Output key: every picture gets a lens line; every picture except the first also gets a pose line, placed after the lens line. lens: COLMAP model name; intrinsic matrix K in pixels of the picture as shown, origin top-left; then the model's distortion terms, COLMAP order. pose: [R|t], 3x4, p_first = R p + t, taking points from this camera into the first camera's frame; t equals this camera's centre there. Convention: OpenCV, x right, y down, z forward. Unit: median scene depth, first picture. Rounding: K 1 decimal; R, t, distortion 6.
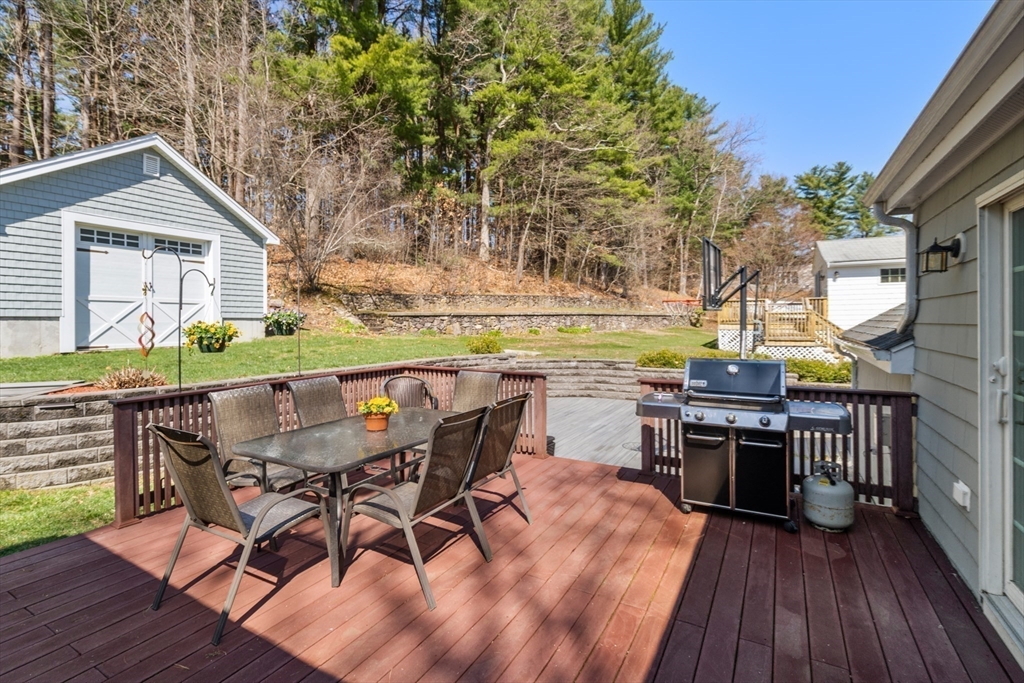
lens RADIAL K [[476.6, 0, 529.0], [0, 476.6, 337.2], [0, 0, 1]] dist [-0.002631, -0.000620]
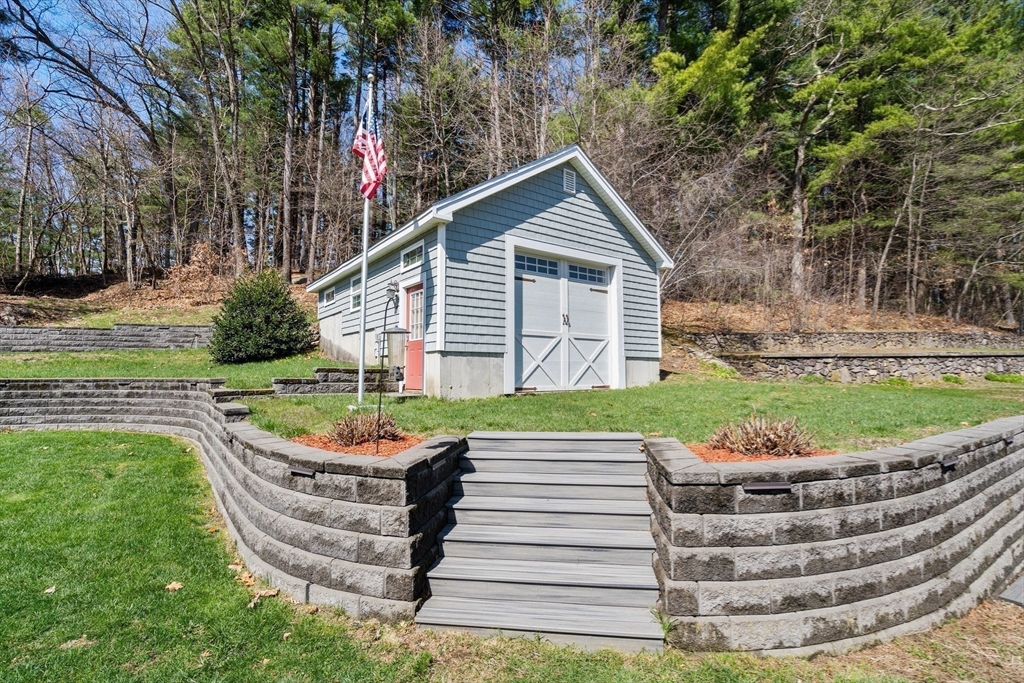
lens RADIAL K [[471.4, 0, 516.0], [0, 471.4, 366.3], [0, 0, 1]] dist [-0.009435, 0.000311]
pose [[0.896417, -0.007966, -0.443141, -0.453100], [-0.014435, 0.998783, -0.047155, 0.017494], [0.442977, 0.048667, 0.895211, 0.181125]]
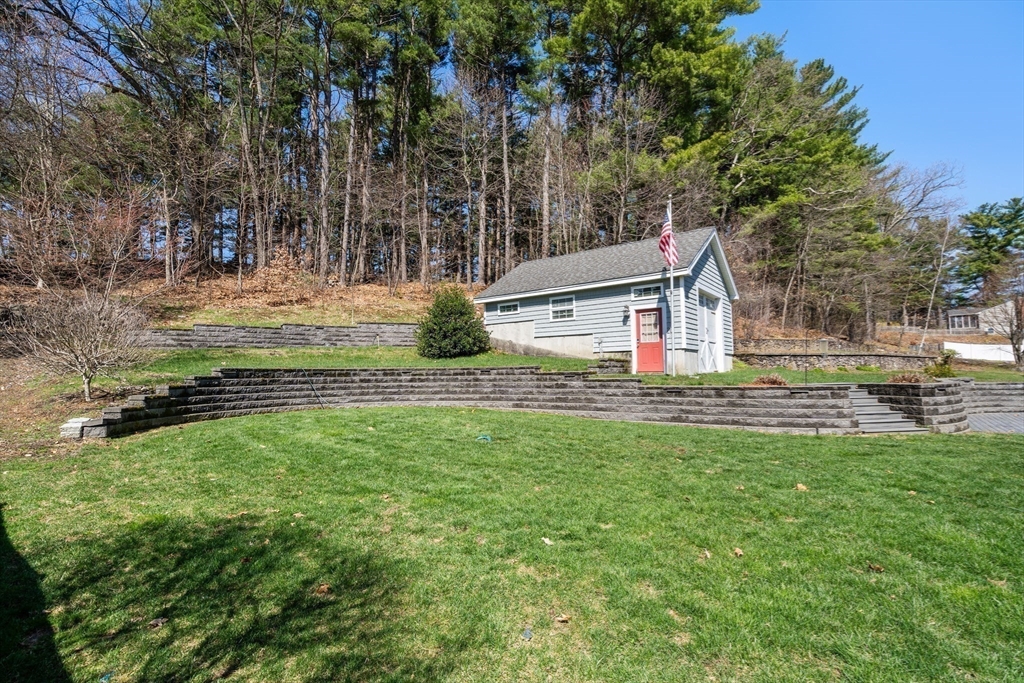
lens RADIAL K [[471.4, 0, 516.0], [0, 471.4, 366.3], [0, 0, 1]] dist [-0.009435, 0.000311]
pose [[0.983662, -0.011953, -0.179626, -1.002082], [0.002741, 0.998672, -0.051441, 0.065265], [0.180003, 0.050108, 0.982389, -0.448387]]
